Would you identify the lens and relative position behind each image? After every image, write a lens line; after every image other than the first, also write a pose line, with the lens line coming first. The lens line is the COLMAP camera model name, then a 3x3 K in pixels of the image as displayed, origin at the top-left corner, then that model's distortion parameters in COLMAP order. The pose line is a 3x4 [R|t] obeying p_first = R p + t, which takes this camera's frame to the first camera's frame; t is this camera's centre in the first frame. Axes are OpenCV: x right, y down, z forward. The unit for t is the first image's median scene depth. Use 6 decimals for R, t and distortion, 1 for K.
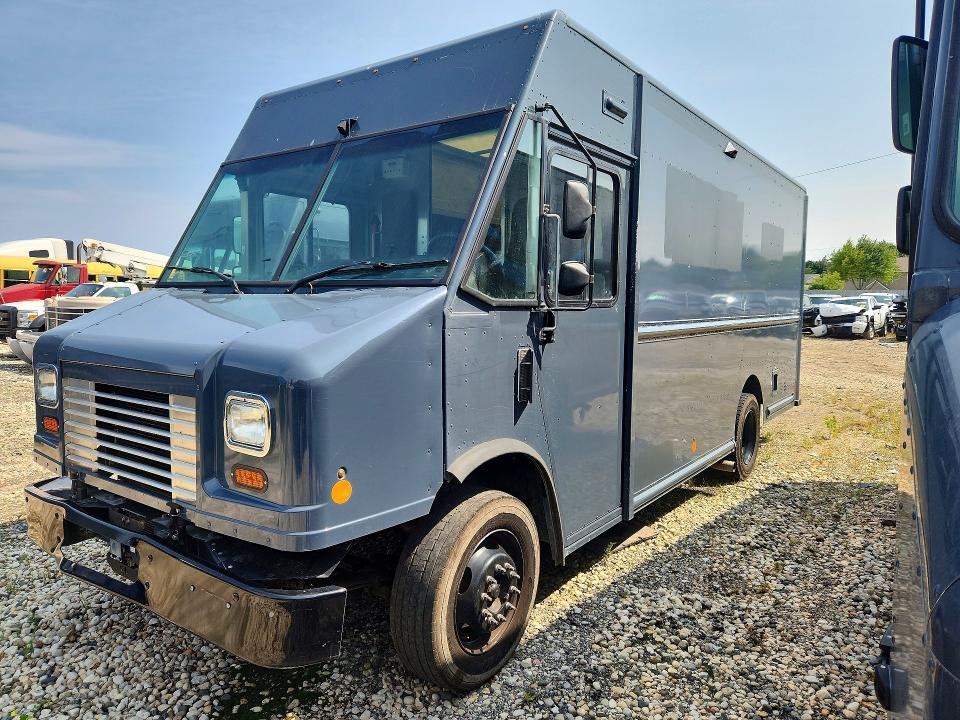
lens RADIAL K [[651.9, 0, 479.2], [0, 651.9, 349.1], [0, 0, 1]] dist [0.031332, 0.021355]
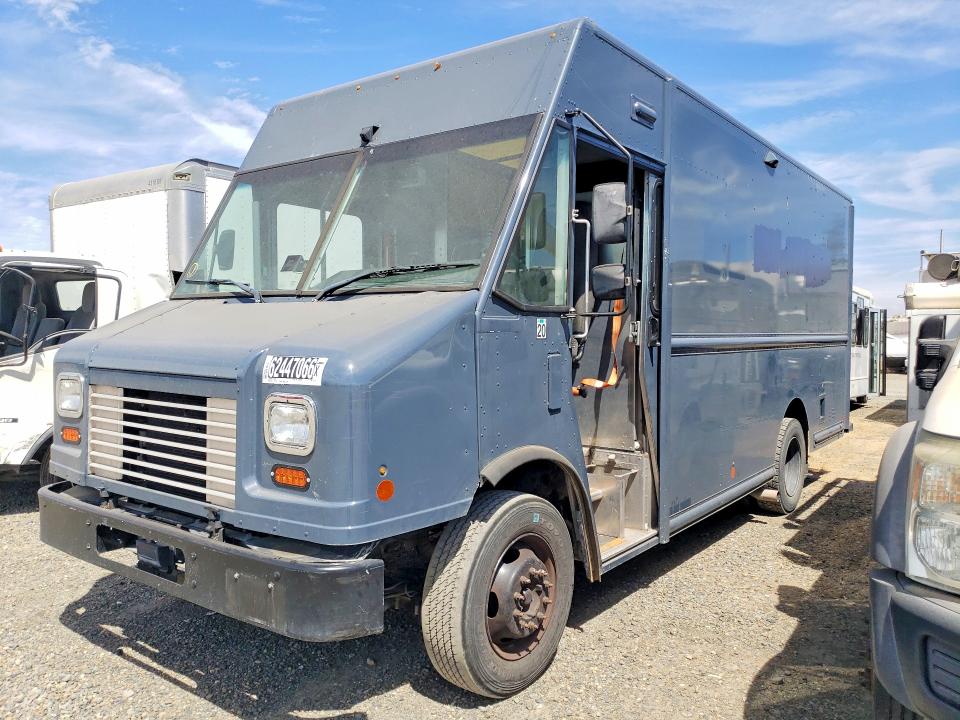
lens RADIAL K [[744.2, 0, 483.3], [0, 744.2, 358.6], [0, 0, 1]] dist [0.023606, 0.014322]
pose [[0.999959, 0.000727, -0.009012, -0.027585], [-0.001023, 0.999460, -0.032840, 0.039528], [0.008983, 0.032848, 0.999420, -0.122536]]
